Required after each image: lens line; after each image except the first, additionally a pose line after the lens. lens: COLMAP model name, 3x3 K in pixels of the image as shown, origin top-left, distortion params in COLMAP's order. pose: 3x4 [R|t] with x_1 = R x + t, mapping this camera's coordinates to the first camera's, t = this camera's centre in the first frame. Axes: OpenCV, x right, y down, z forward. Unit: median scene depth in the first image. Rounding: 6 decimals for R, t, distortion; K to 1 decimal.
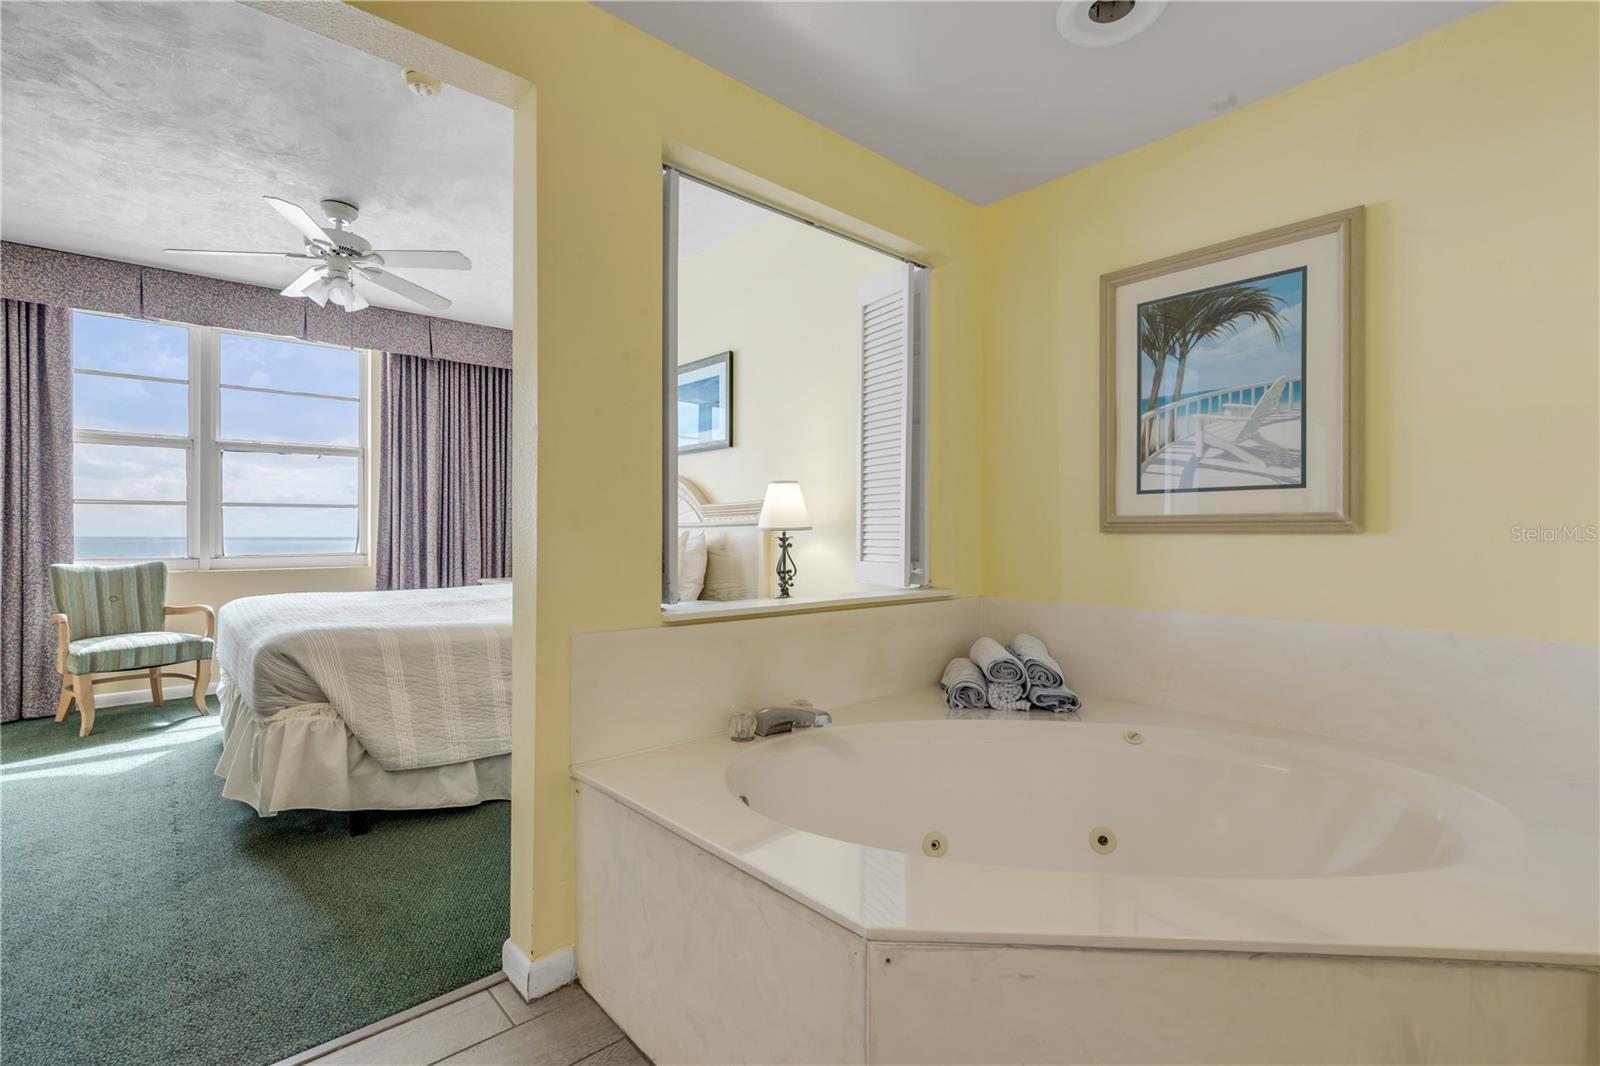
lens RADIAL K [[714.8, 0, 798.1], [0, 714.8, 531.2], [0, 0, 1]] dist [0.002777, 0.000018]
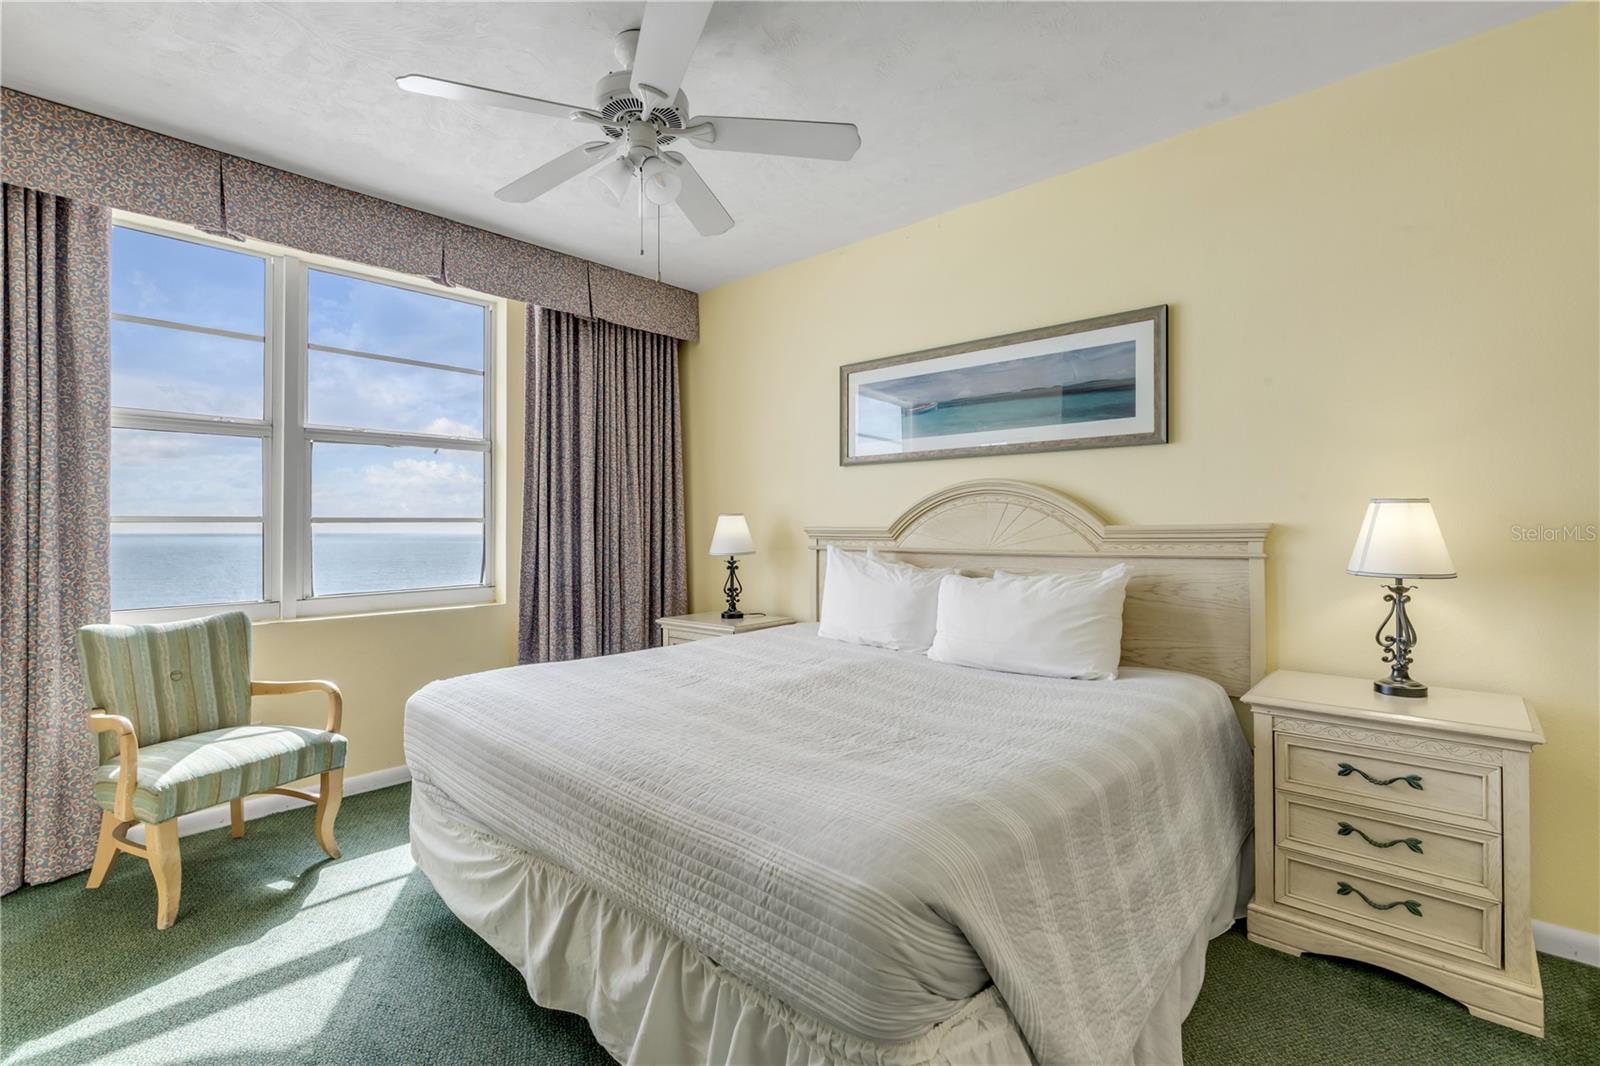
lens RADIAL K [[720.7, 0, 799.3], [0, 720.7, 518.6], [0, 0, 1]] dist [0.004897, 0.000024]
pose [[0.995081, -0.000874, 0.099060, -0.462045], [0.001860, 0.999950, -0.009868, -0.035277], [-0.099046, 0.010004, 0.995033, 0.305652]]
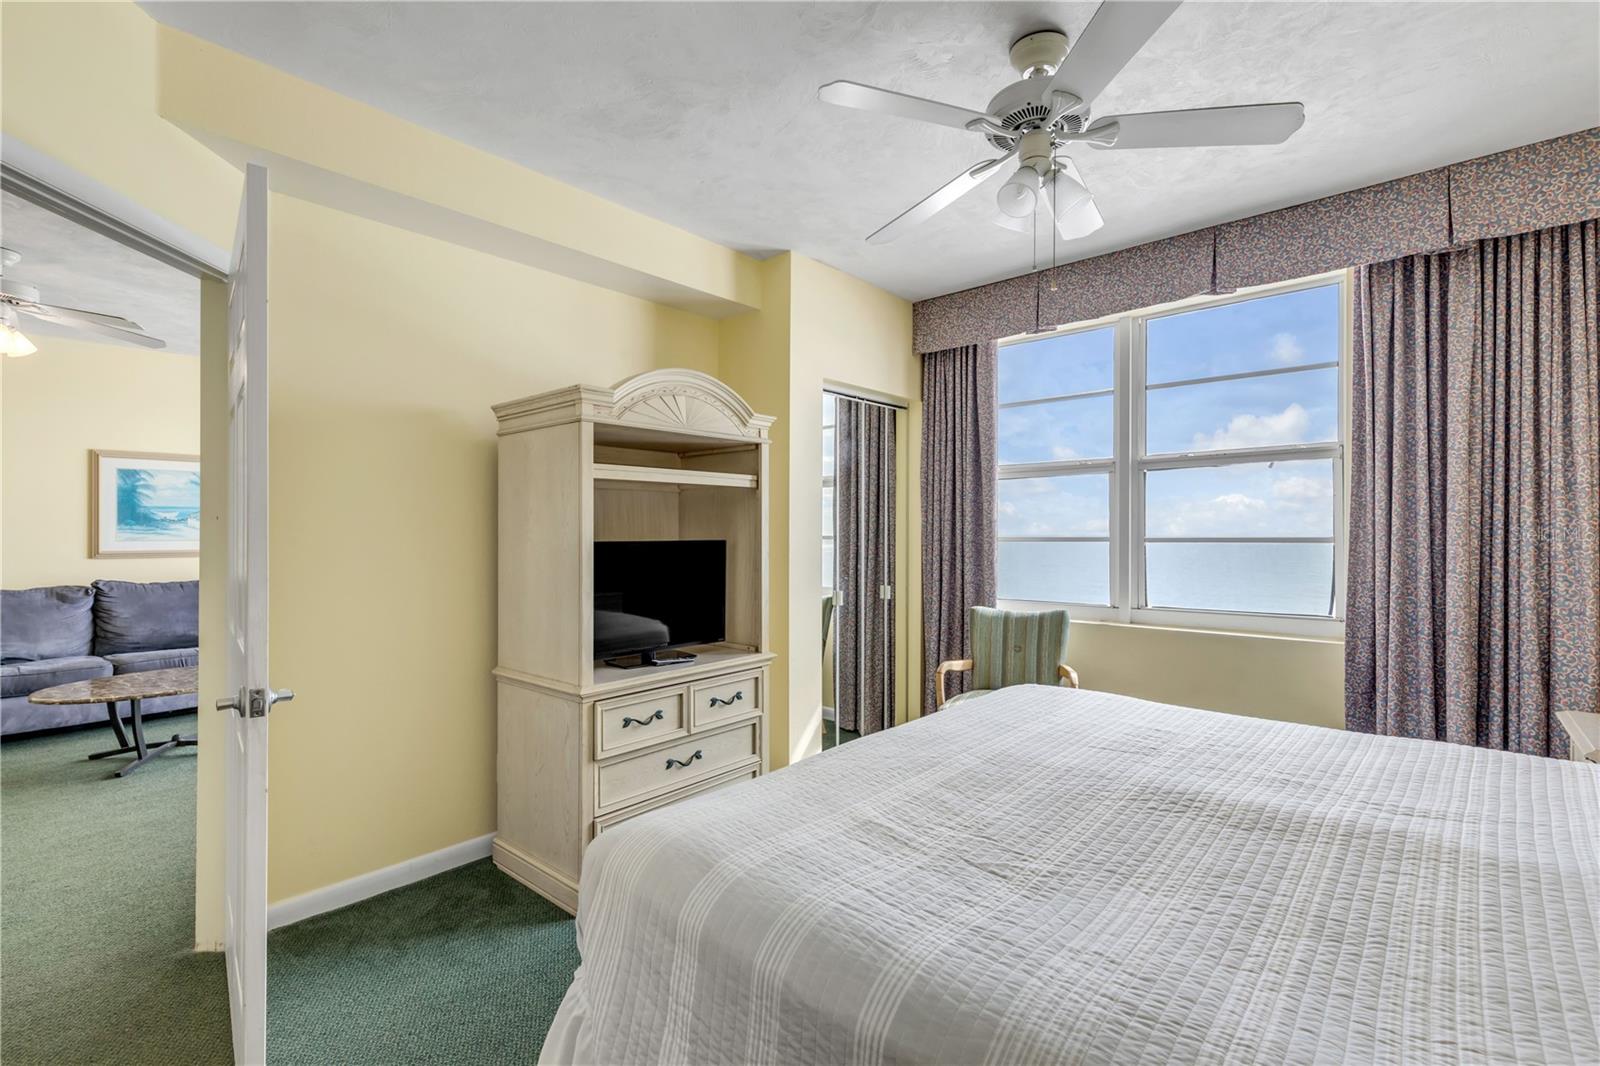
lens RADIAL K [[722.8, 0, 794.1], [0, 722.8, 531.8], [0, 0, 1]] dist [0.000377, 0.000198]
pose [[0.106605, -0.001959, -0.994300, -0.071565], [-0.000370, 0.999998, -0.002009, -0.050486], [0.994301, 0.000582, 0.106604, 0.603152]]
